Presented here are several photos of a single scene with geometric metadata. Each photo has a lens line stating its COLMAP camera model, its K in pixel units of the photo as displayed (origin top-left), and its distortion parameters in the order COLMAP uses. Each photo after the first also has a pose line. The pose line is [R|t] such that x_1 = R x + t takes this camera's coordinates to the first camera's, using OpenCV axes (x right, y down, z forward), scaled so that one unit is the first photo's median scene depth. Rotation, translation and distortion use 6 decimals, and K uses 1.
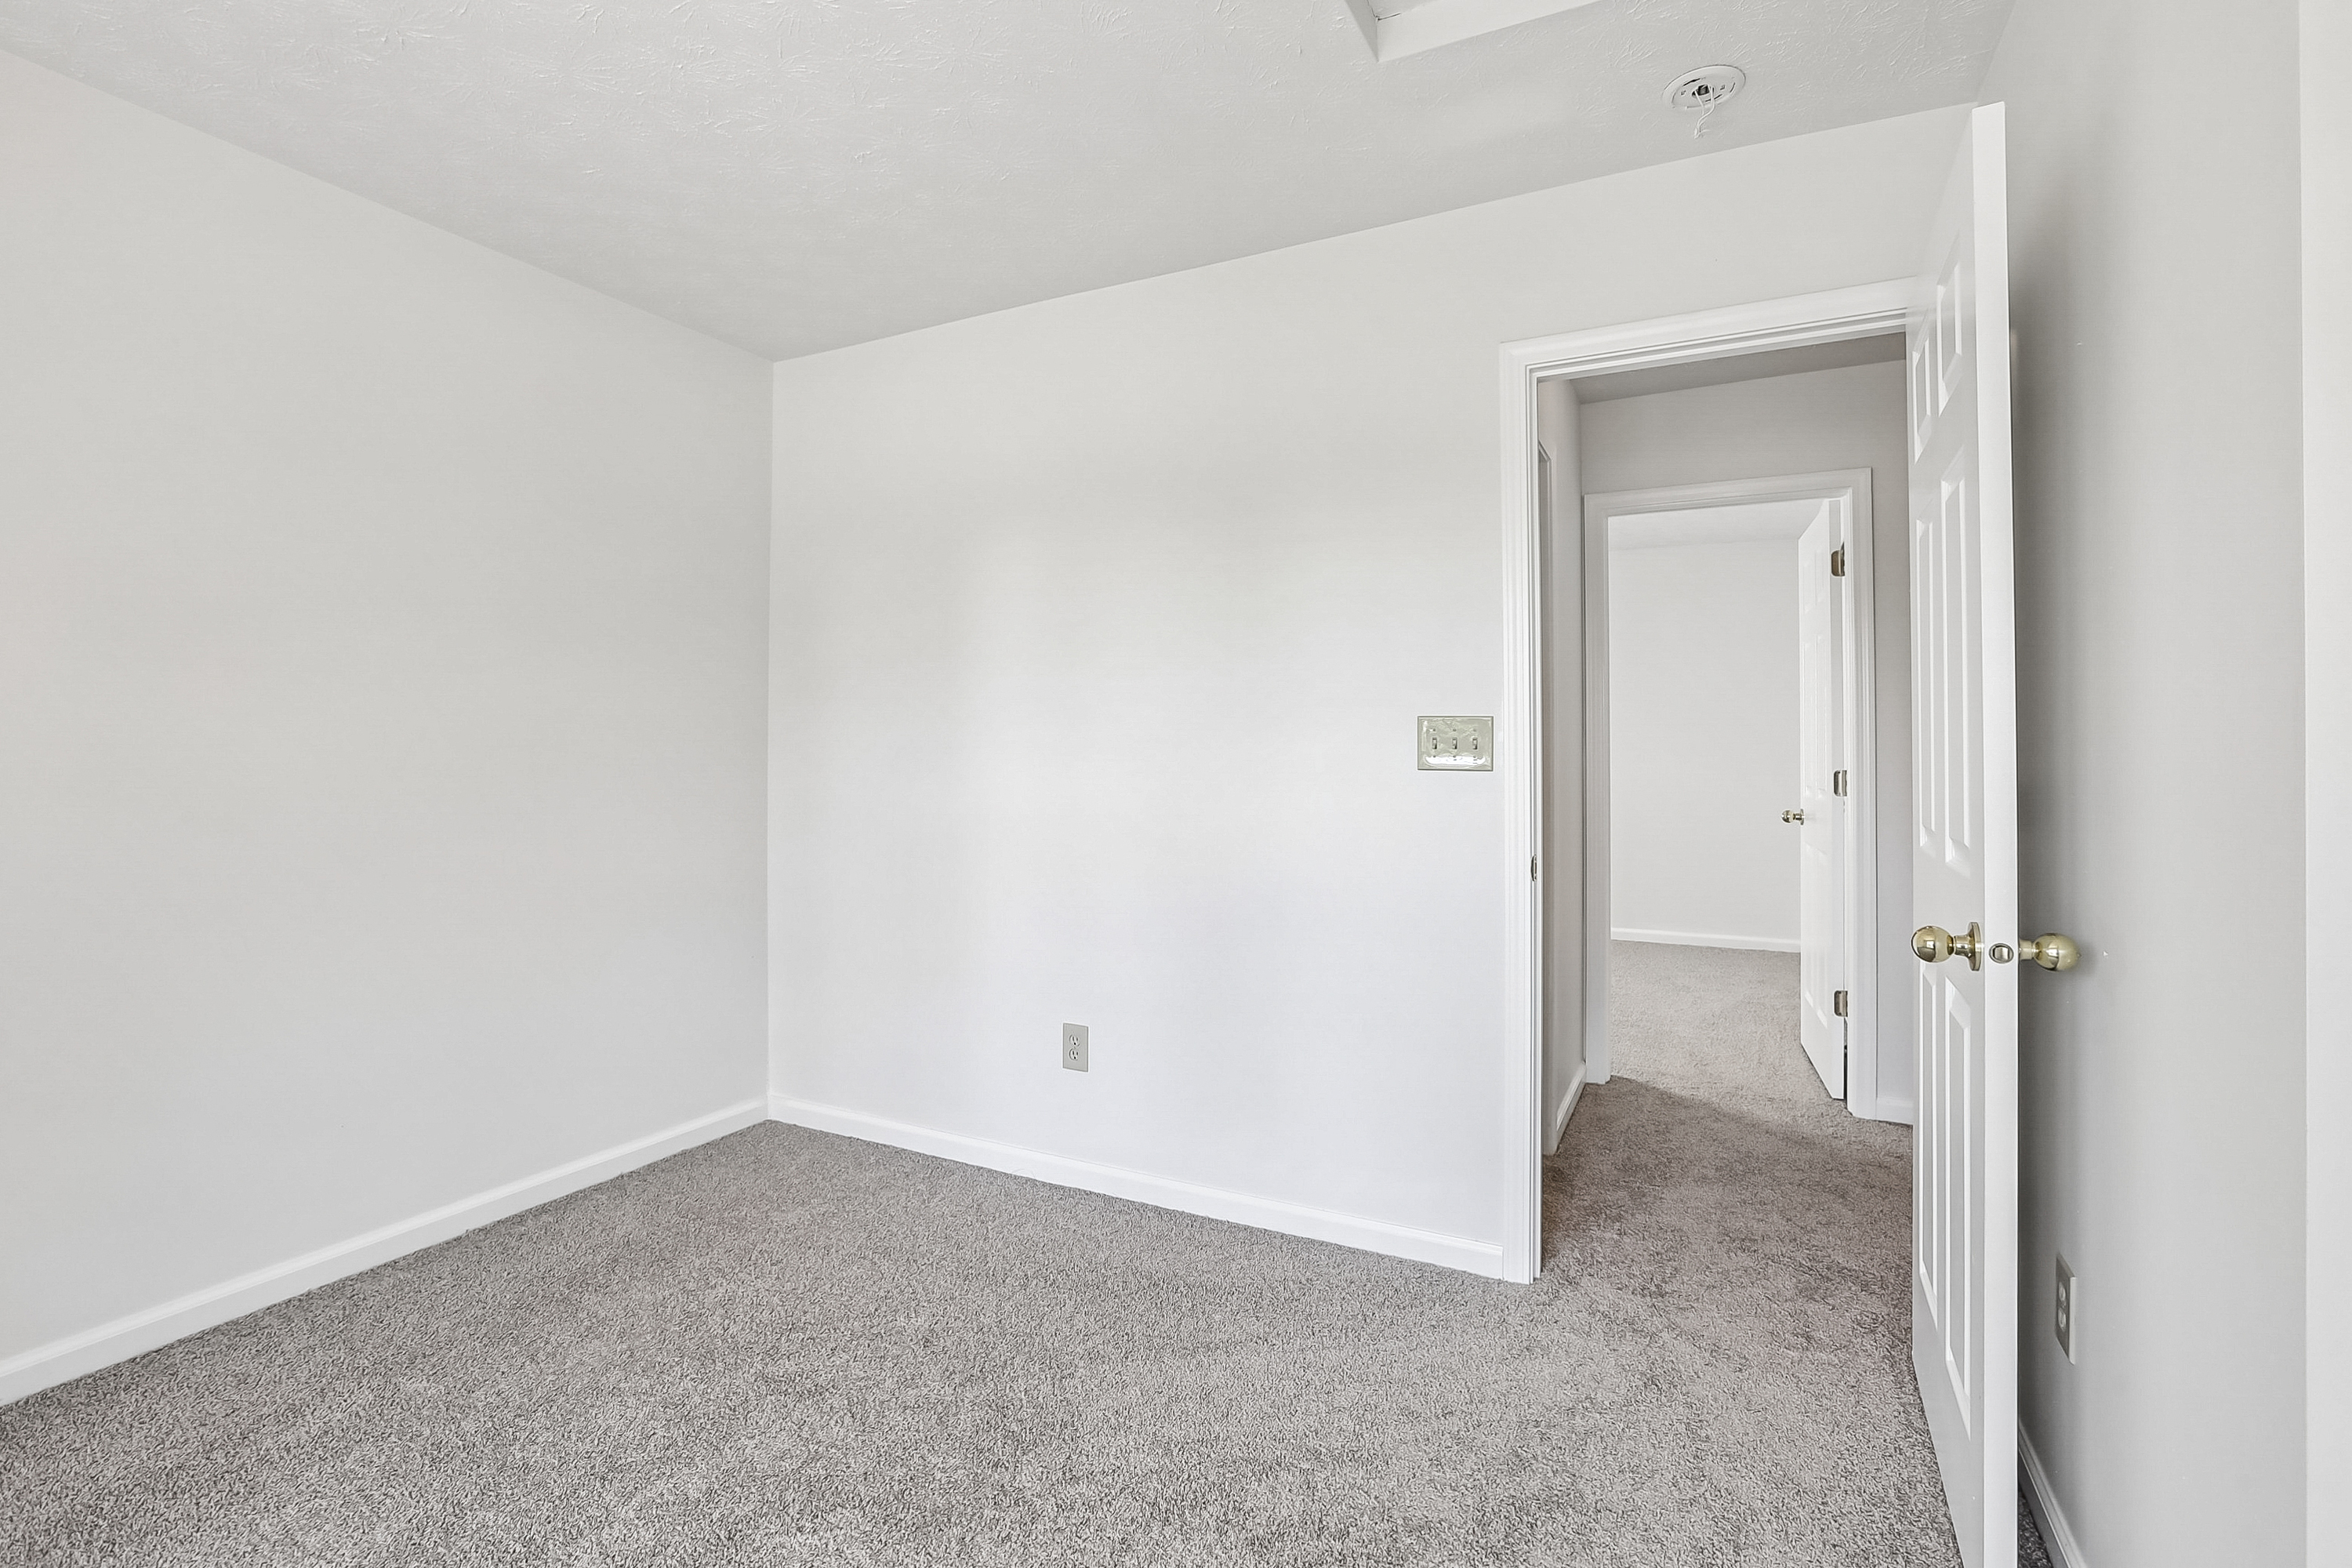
lens RADIAL K [[1094.1, 0, 1174.1], [0, 1094.1, 761.5], [0, 0, 1]] dist [-0.037055, 0.019463]
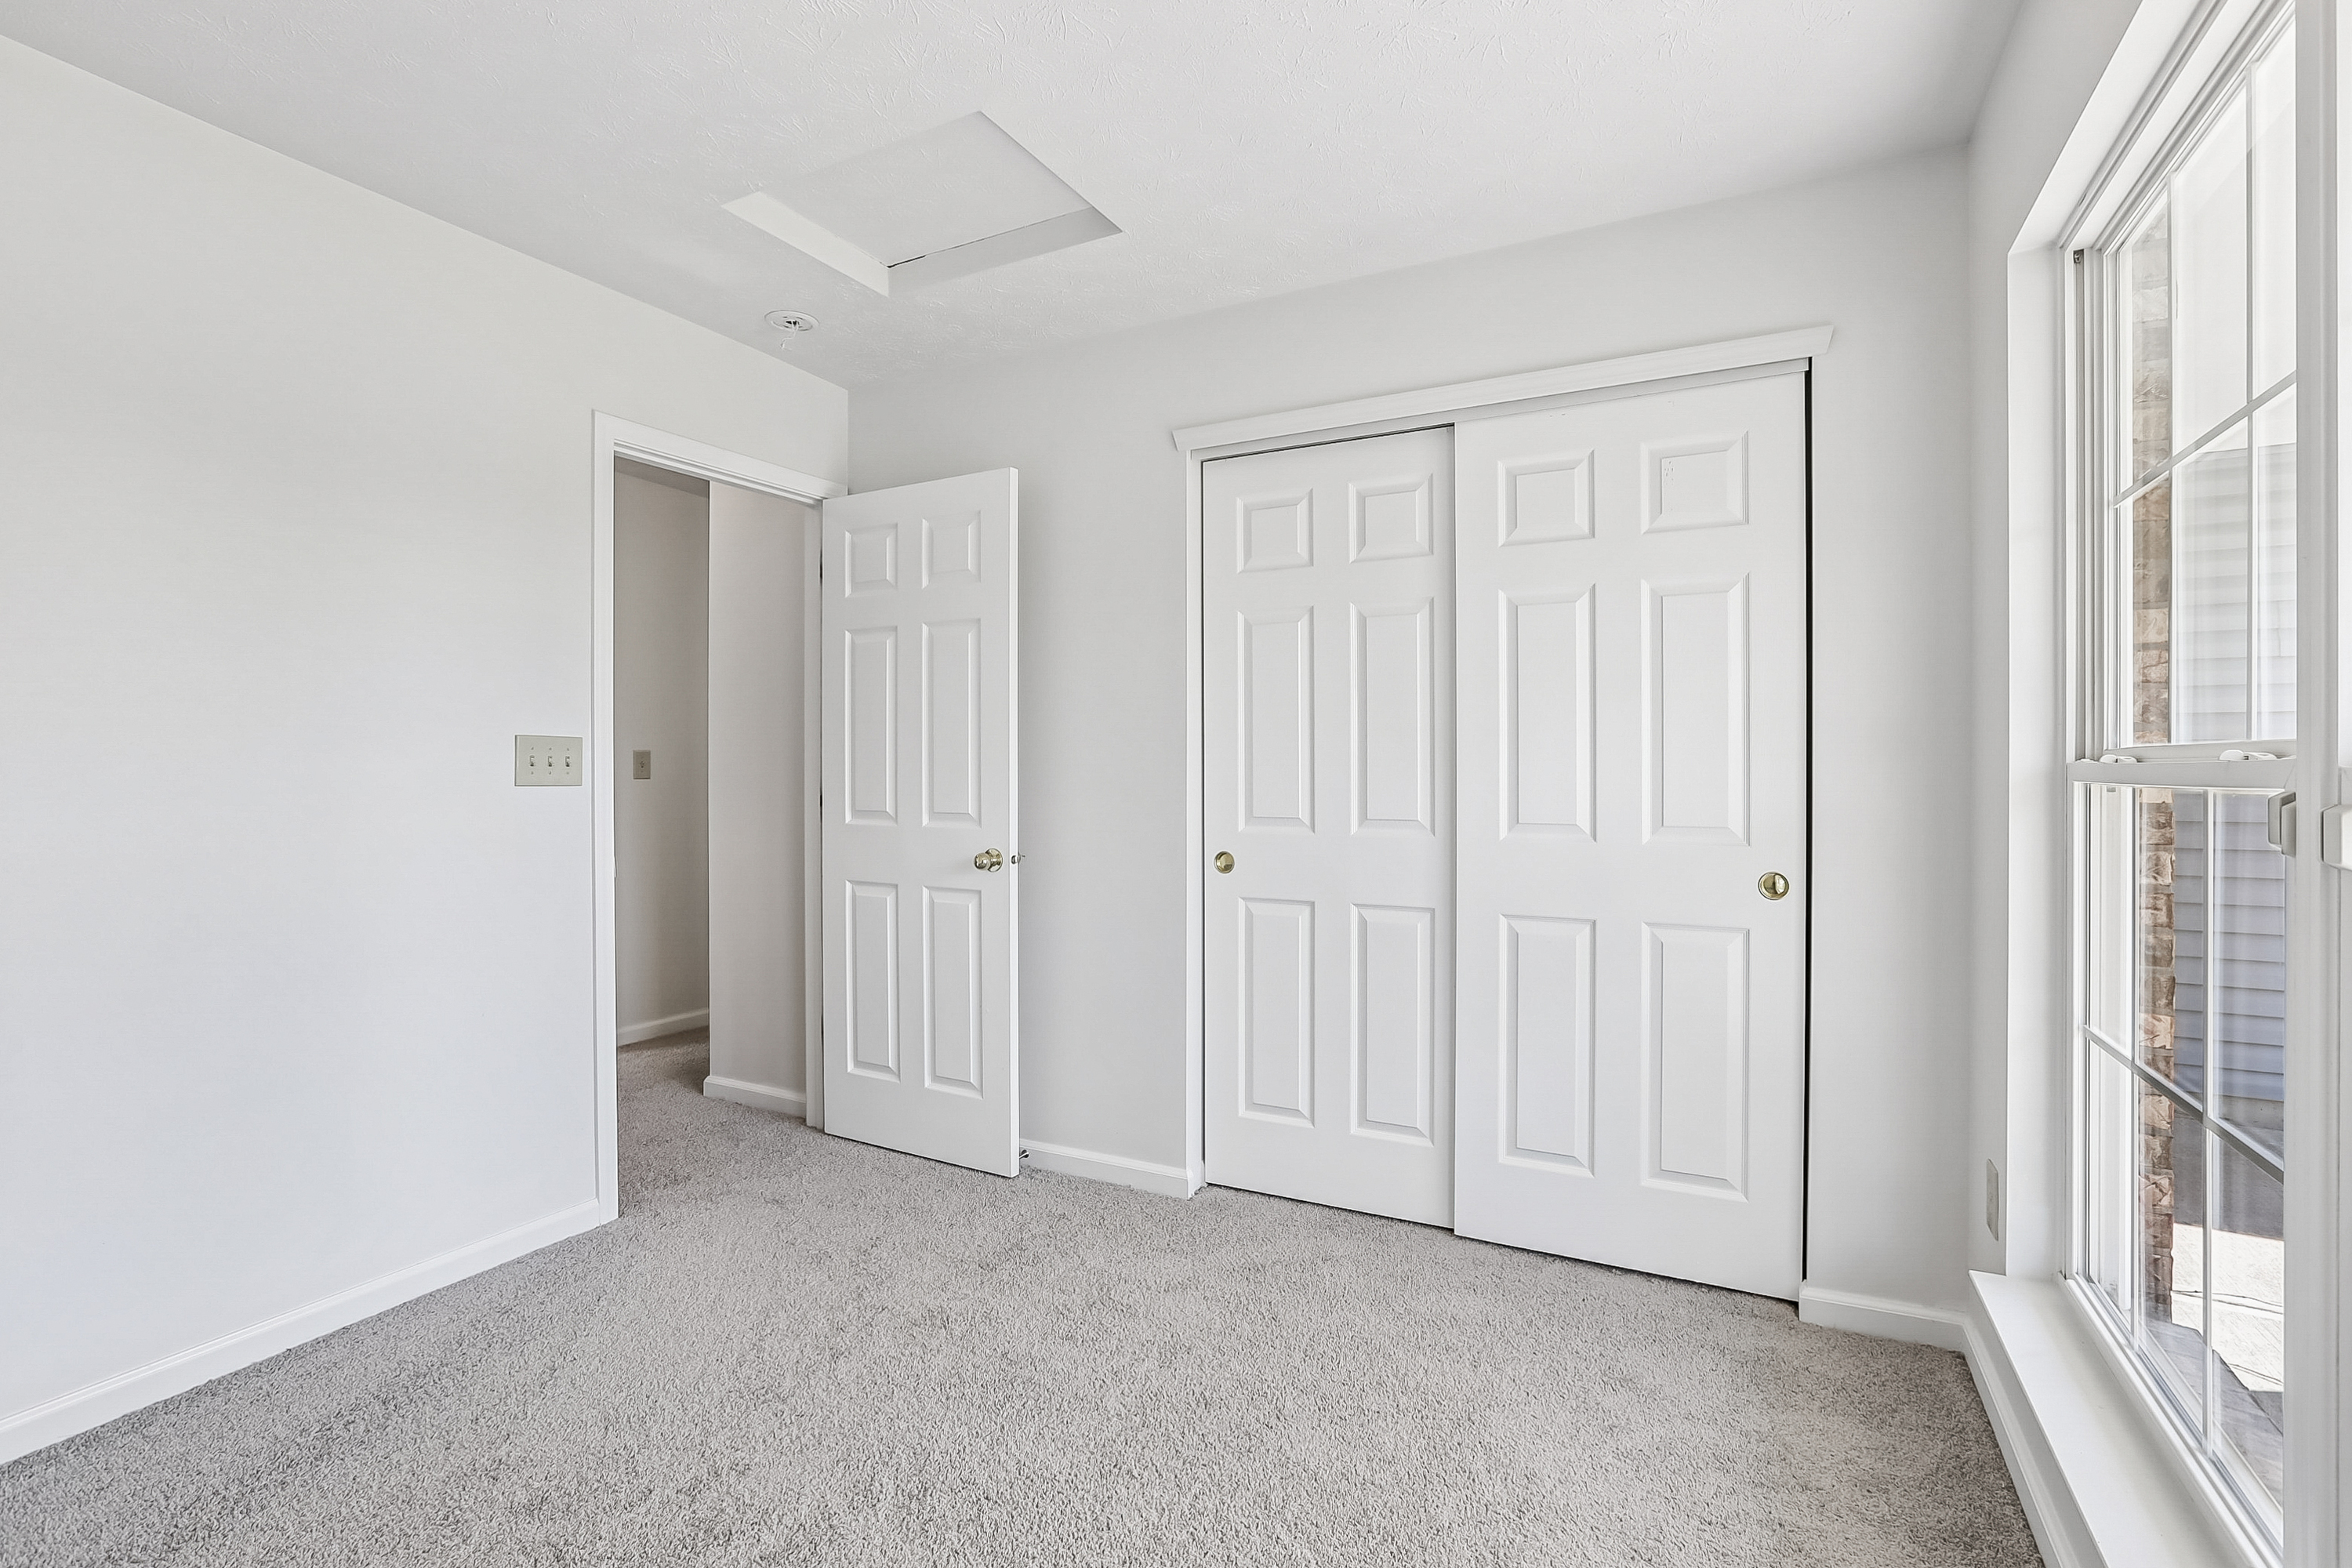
lens RADIAL K [[1094.1, 0, 1174.1], [0, 1094.1, 761.5], [0, 0, 1]] dist [-0.037055, 0.019463]
pose [[0.010346, 0.000101, 0.999946, -0.843499], [0.011918, 0.999929, -0.000224, -0.009010], [-0.999875, 0.011919, 0.010345, 0.370418]]
